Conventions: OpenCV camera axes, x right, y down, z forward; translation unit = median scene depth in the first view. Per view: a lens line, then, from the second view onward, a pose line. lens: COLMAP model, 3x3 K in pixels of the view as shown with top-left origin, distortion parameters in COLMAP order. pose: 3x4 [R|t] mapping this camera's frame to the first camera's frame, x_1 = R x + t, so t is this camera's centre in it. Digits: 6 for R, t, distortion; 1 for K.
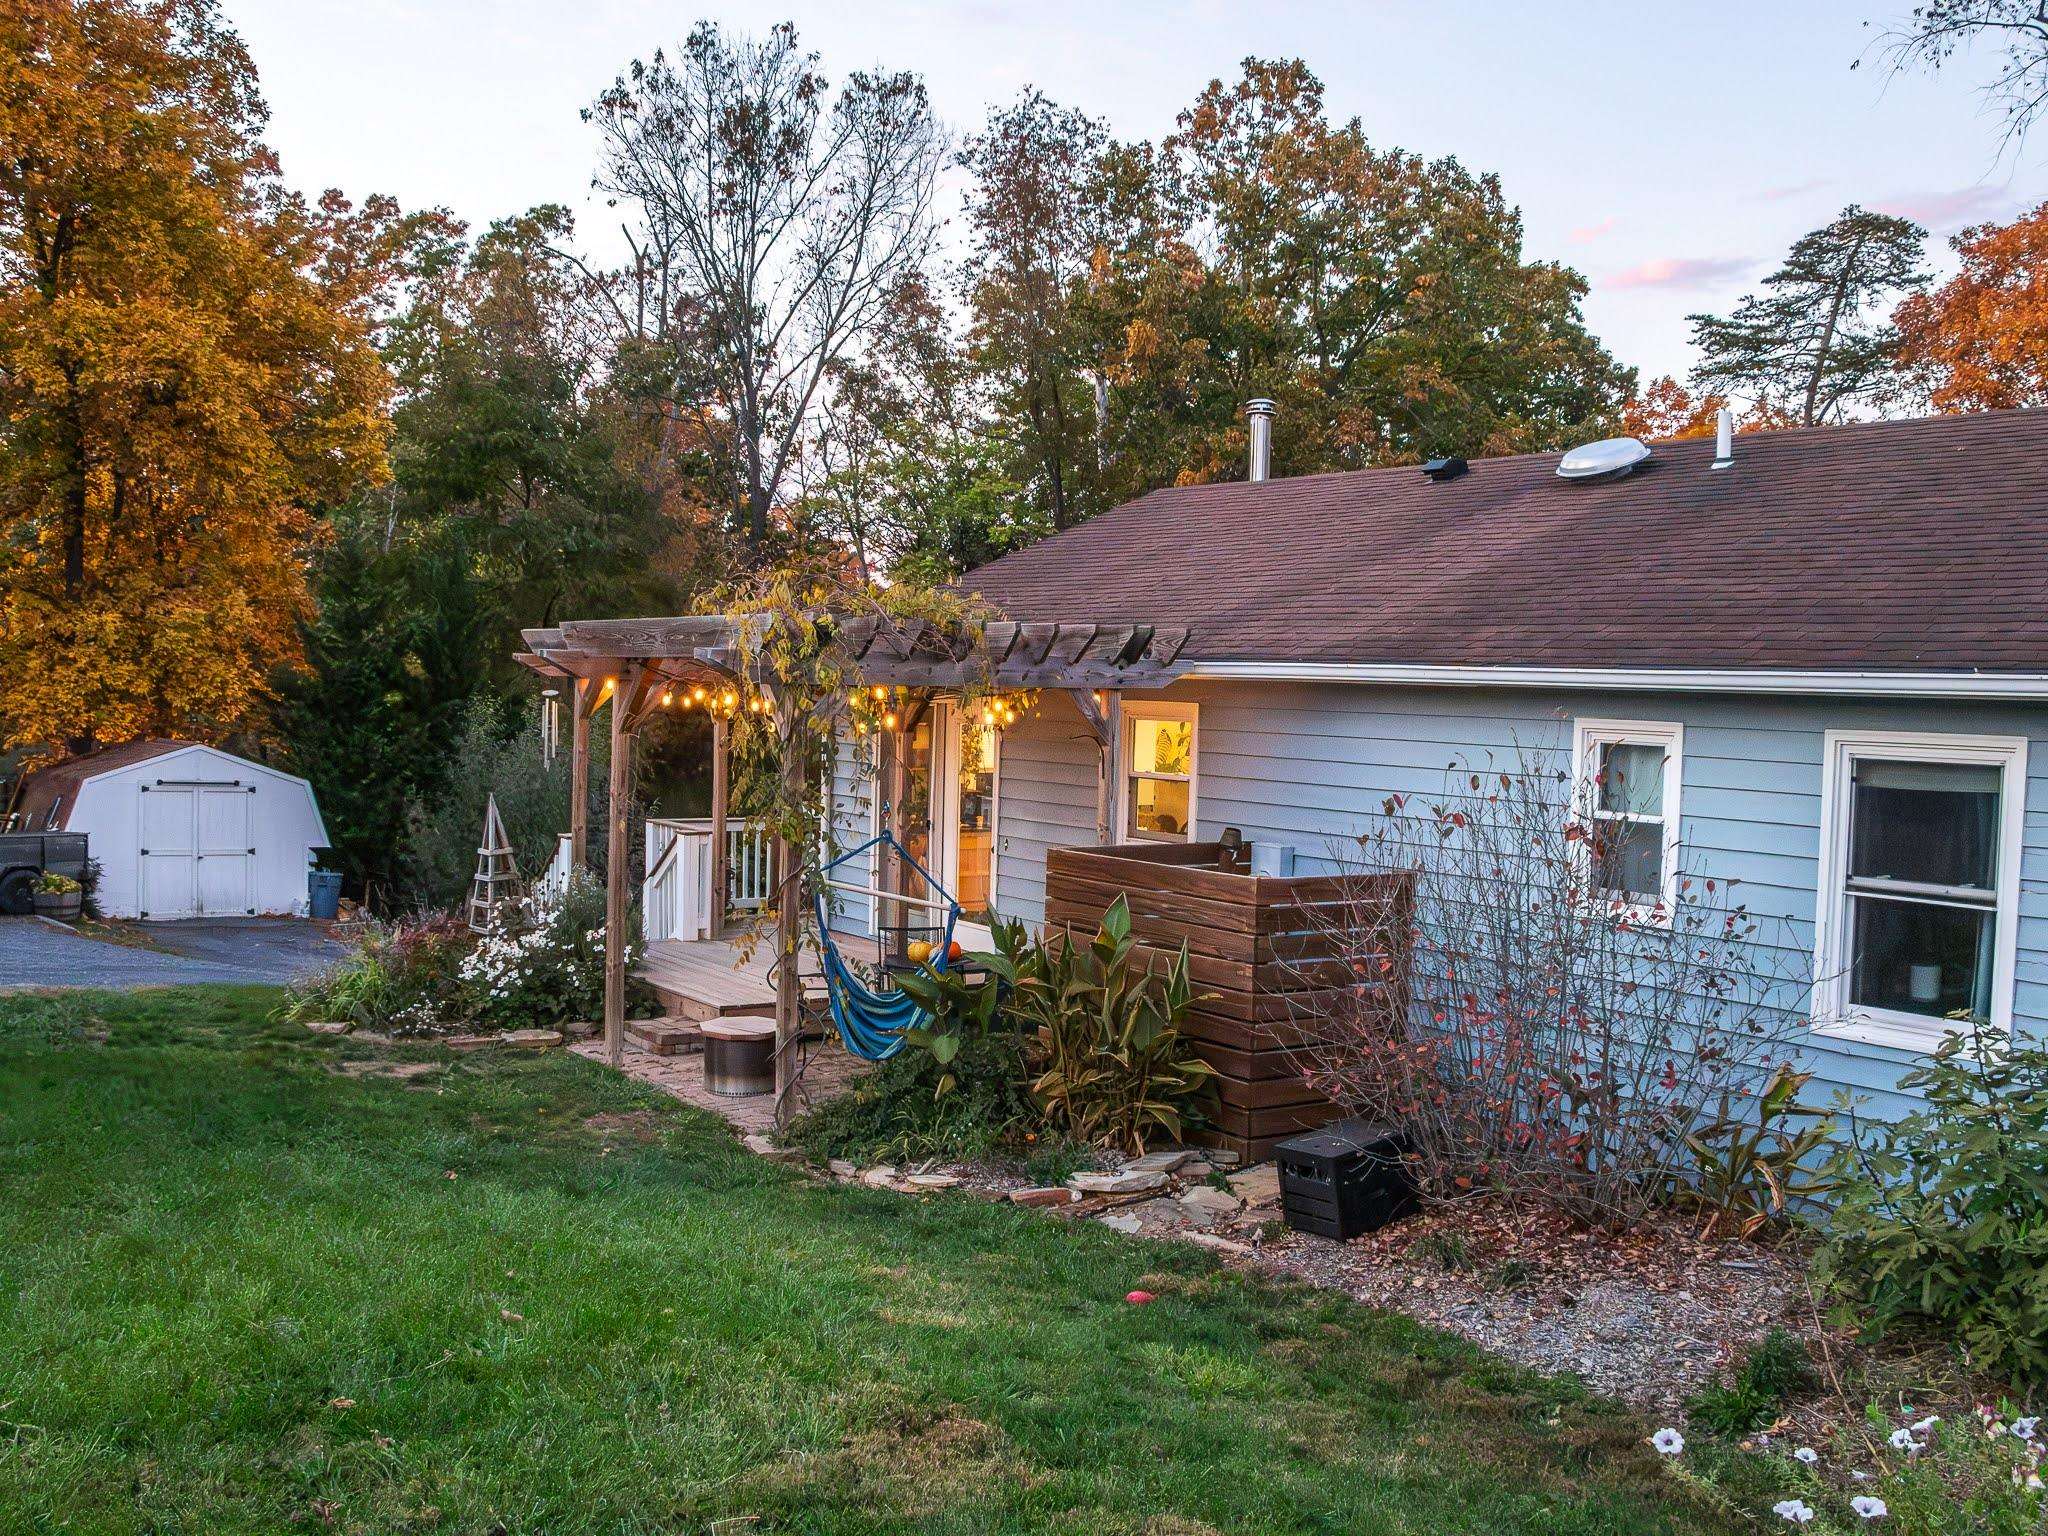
lens RADIAL K [[1859.1, 0, 1019.7], [0, 1859.1, 803.9], [0, 0, 1]] dist [-0.178617, 0.144826]
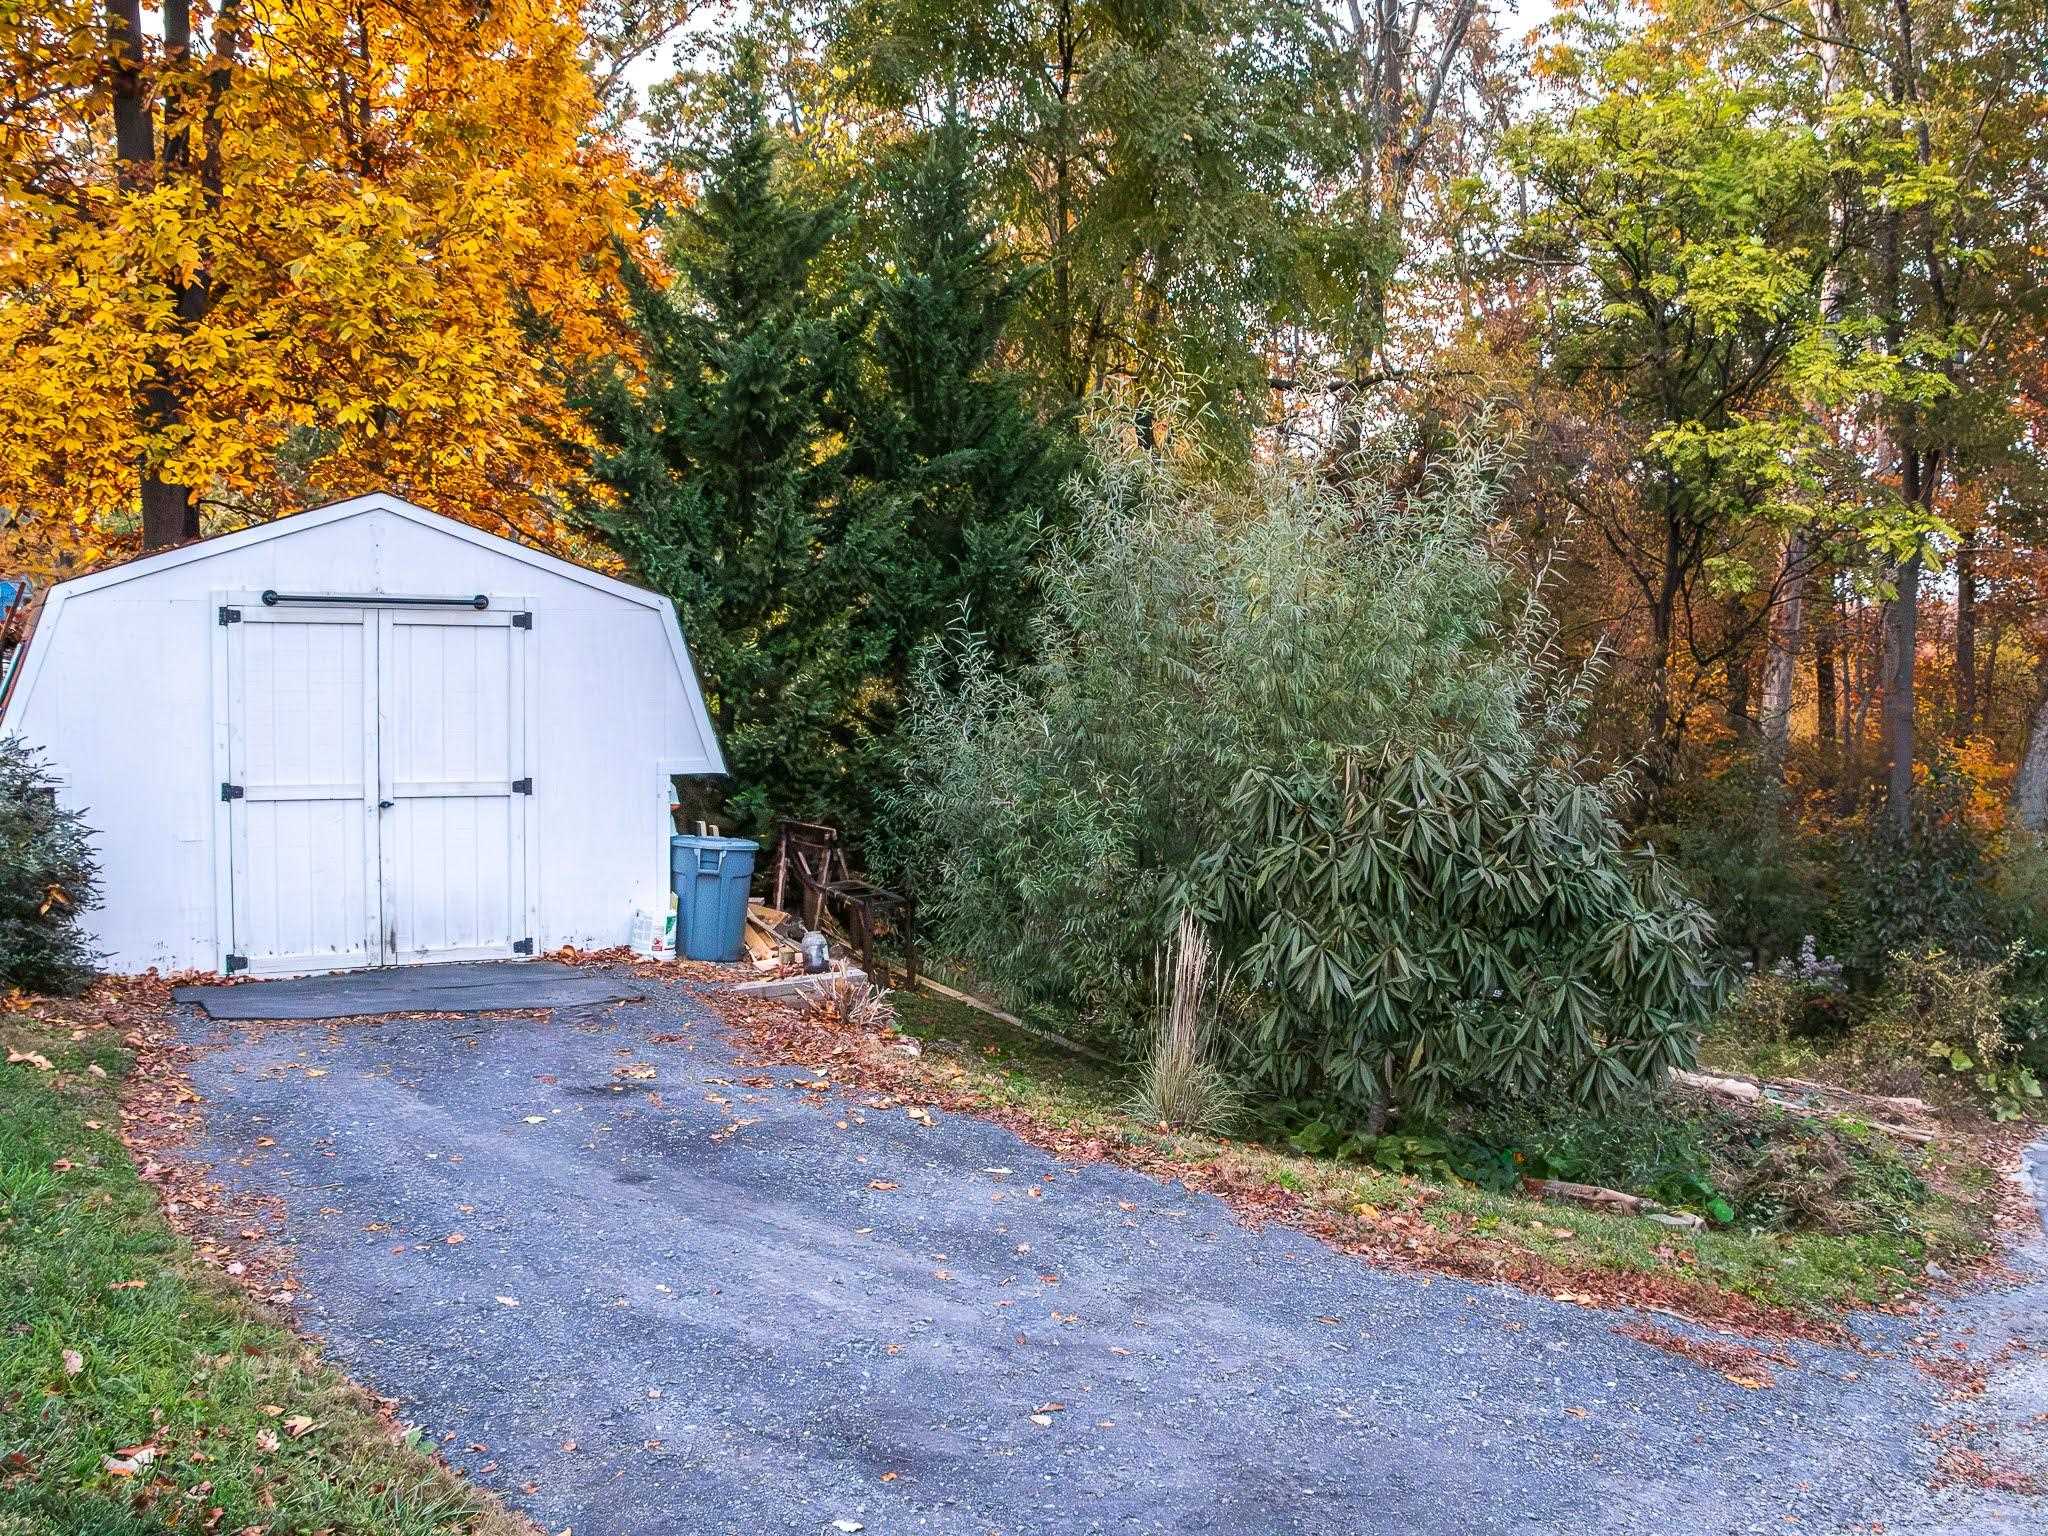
lens RADIAL K [[1859.1, 0, 1019.7], [0, 1859.1, 803.9], [0, 0, 1]] dist [-0.178617, 0.144826]
pose [[0.988486, 0.003006, -0.151281, -0.064001], [0.004210, 0.998869, 0.047356, 0.002961], [0.151253, -0.047447, 0.987356, 0.154217]]
